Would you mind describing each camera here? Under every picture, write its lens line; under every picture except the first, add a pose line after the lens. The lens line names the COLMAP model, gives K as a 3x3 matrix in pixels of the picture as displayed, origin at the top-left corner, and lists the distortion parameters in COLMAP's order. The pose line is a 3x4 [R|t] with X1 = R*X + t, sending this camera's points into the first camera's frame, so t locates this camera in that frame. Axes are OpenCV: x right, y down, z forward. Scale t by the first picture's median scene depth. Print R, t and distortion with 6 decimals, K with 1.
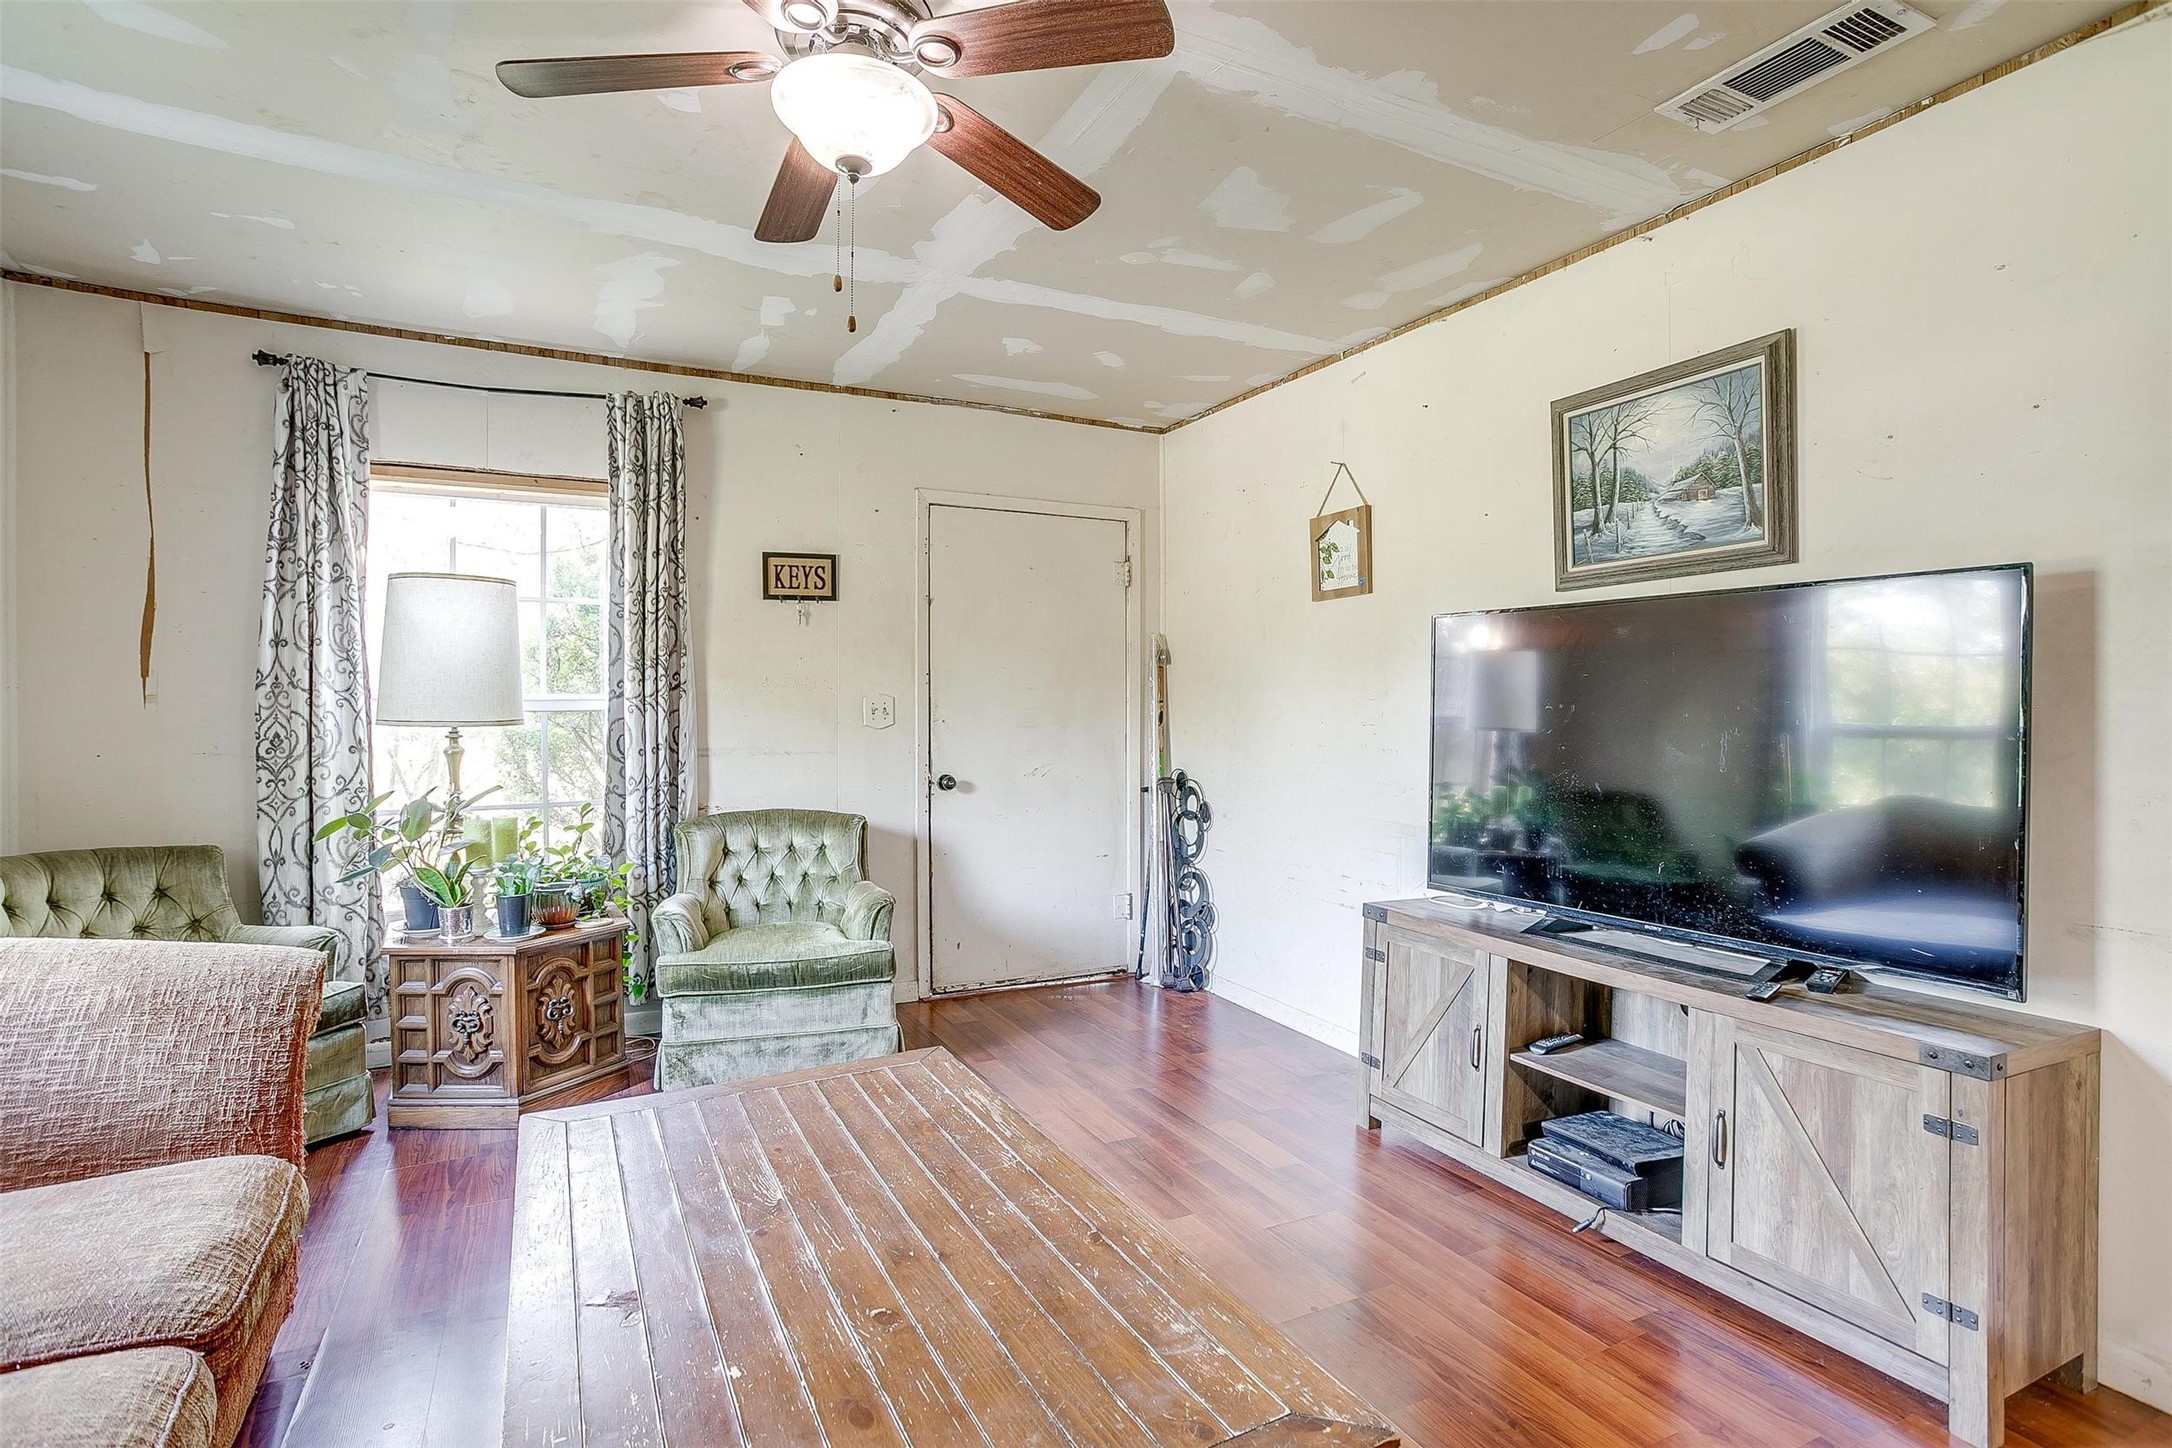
lens RADIAL K [[1068.0, 0, 1090.5], [0, 1068.0, 721.0], [0, 0, 1]] dist [-0.052182, 0.026166]
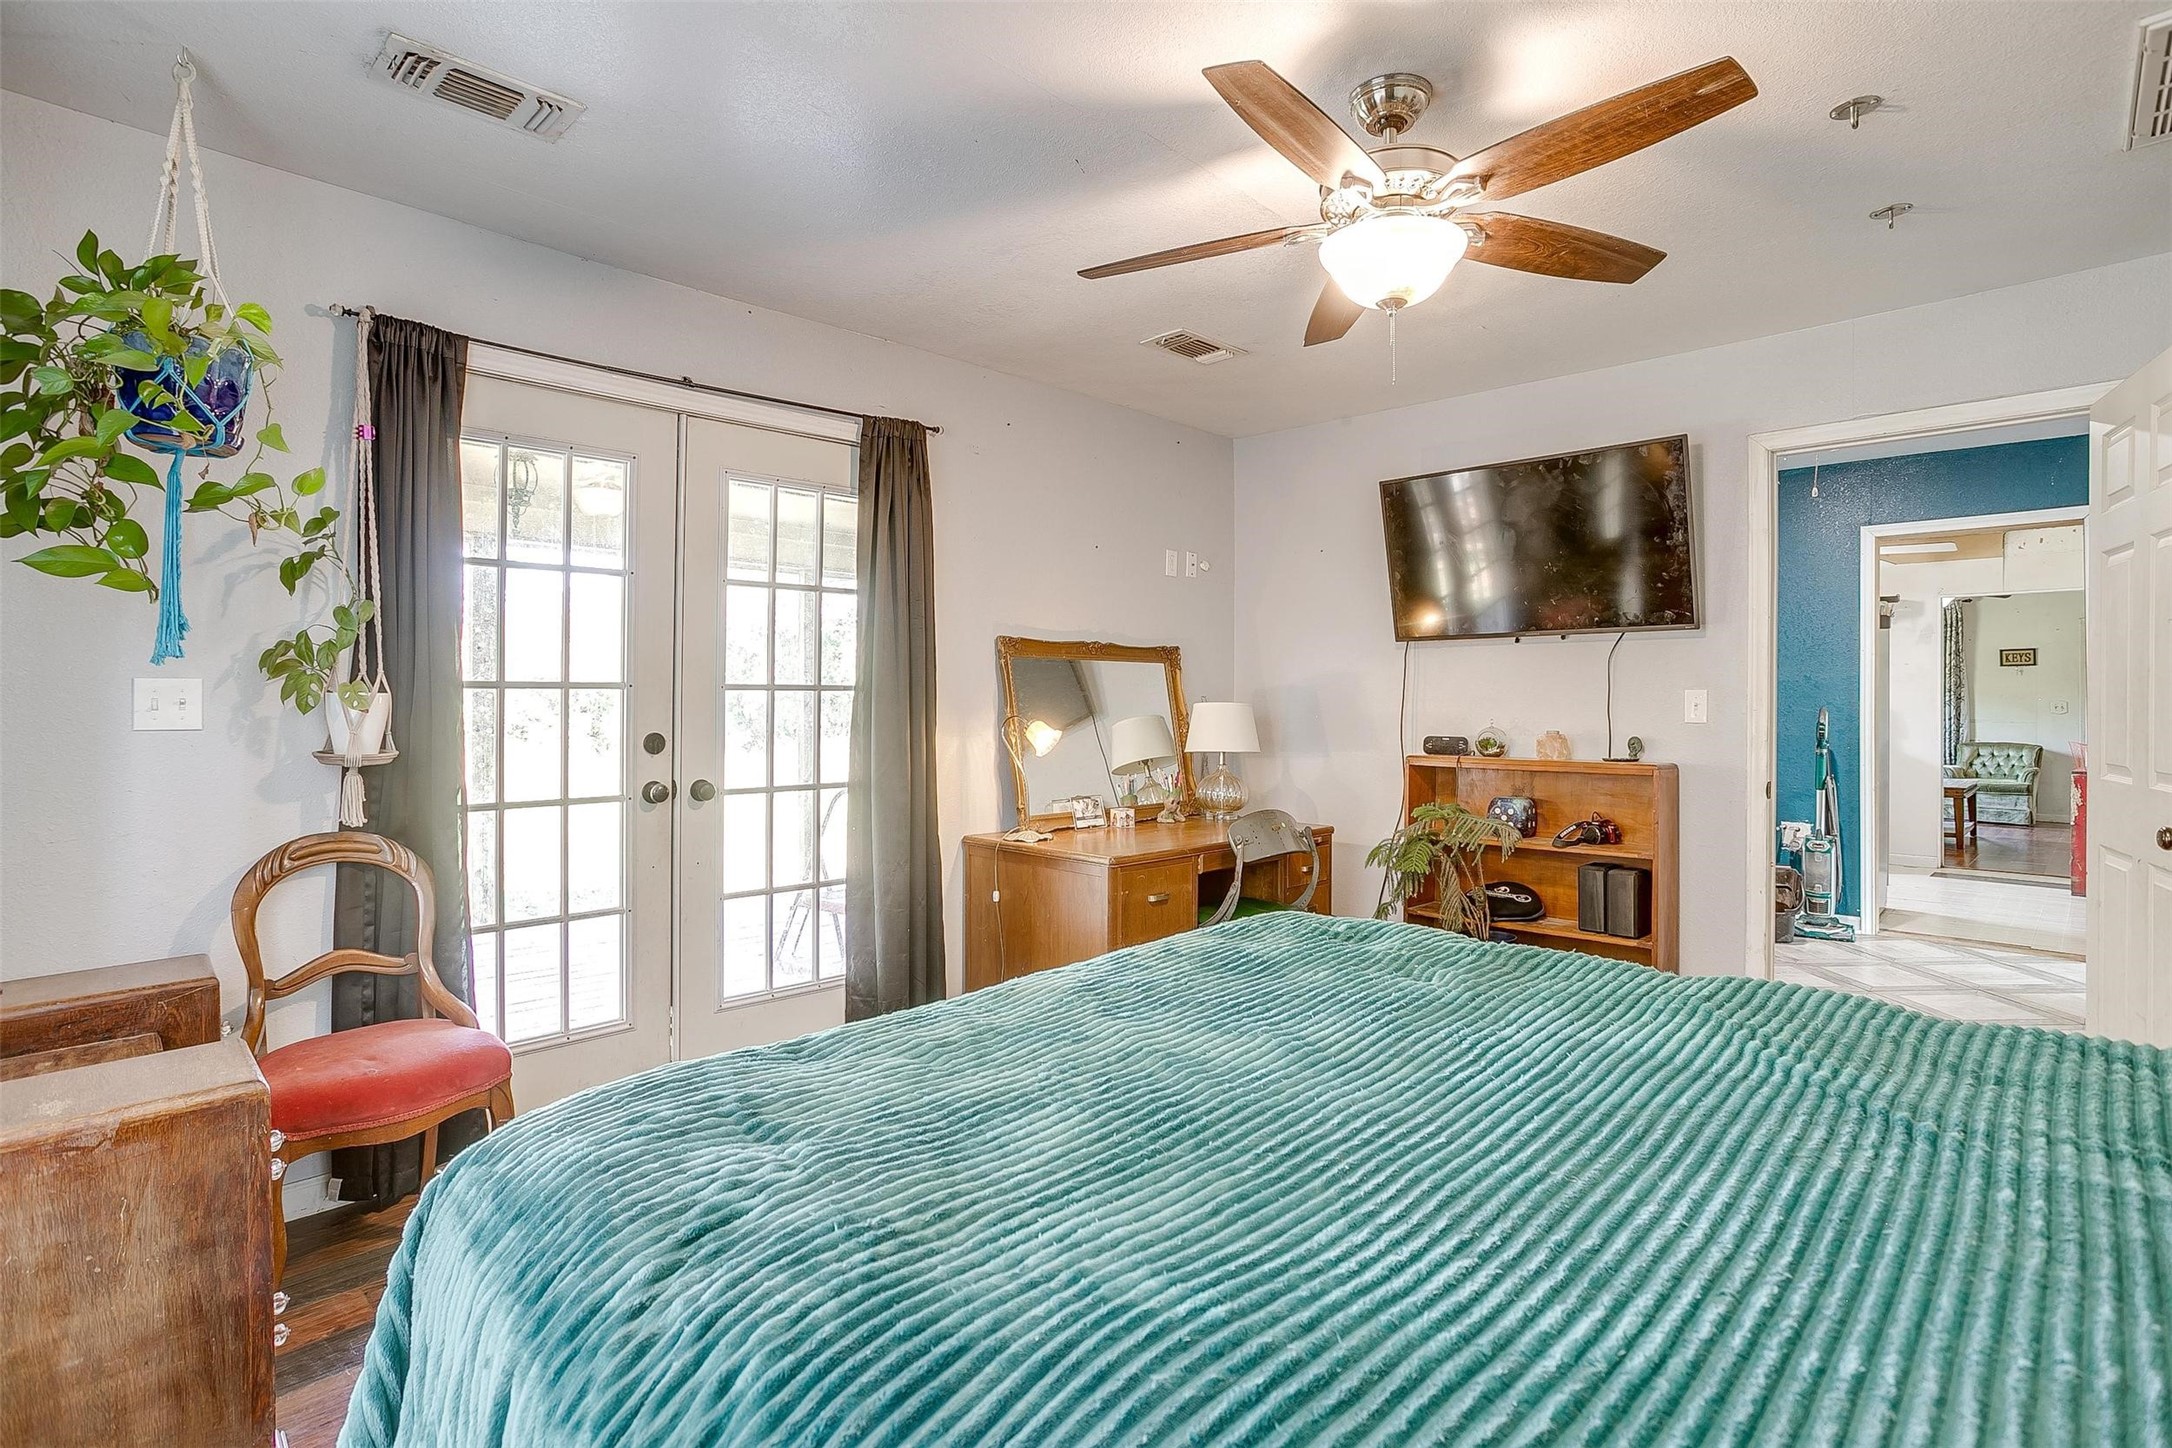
lens RADIAL K [[1068.0, 0, 1043.9], [0, 1068.0, 691.6], [0, 0, 1]] dist [-0.052182, 0.026166]
pose [[0.283636, -0.004386, -0.958922, 1.714588], [-0.021232, 0.999716, -0.010853, 0.035681], [0.958697, 0.023438, 0.283462, -2.330640]]
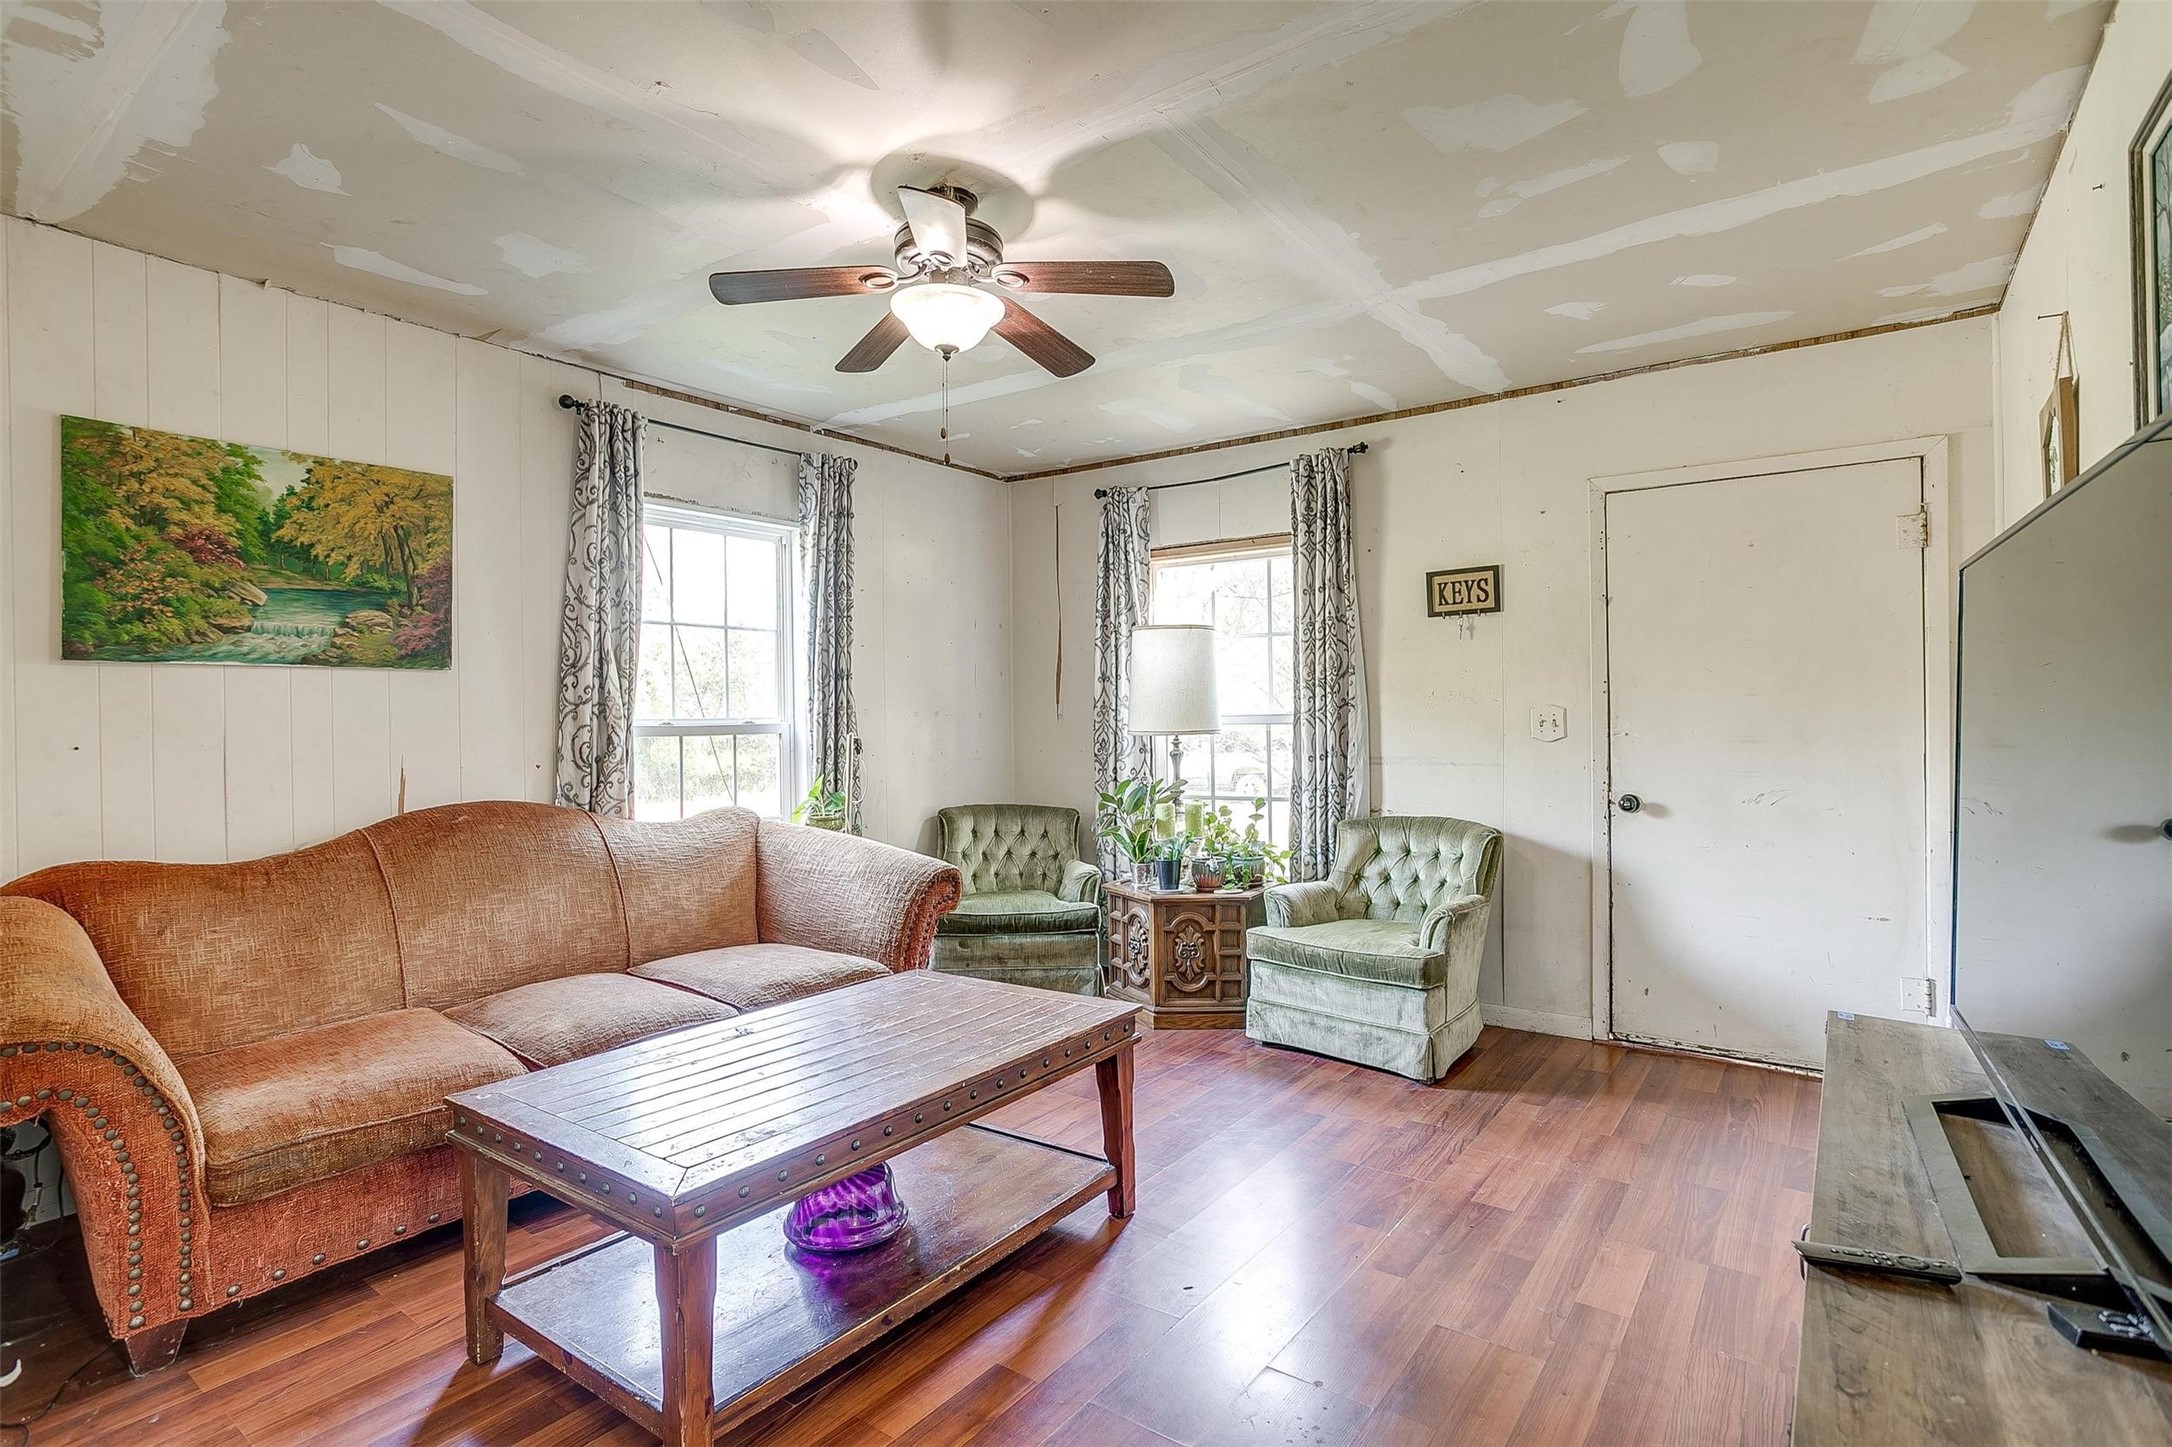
lens RADIAL K [[1068.0, 0, 1054.5], [0, 1068.0, 739.1], [0, 0, 1]] dist [-0.052182, 0.026166]
pose [[0.440129, 0.011980, -0.897855, 0.515031], [-0.004070, 0.999927, 0.011346, -0.004474], [0.897926, -0.001339, 0.440145, 0.220086]]
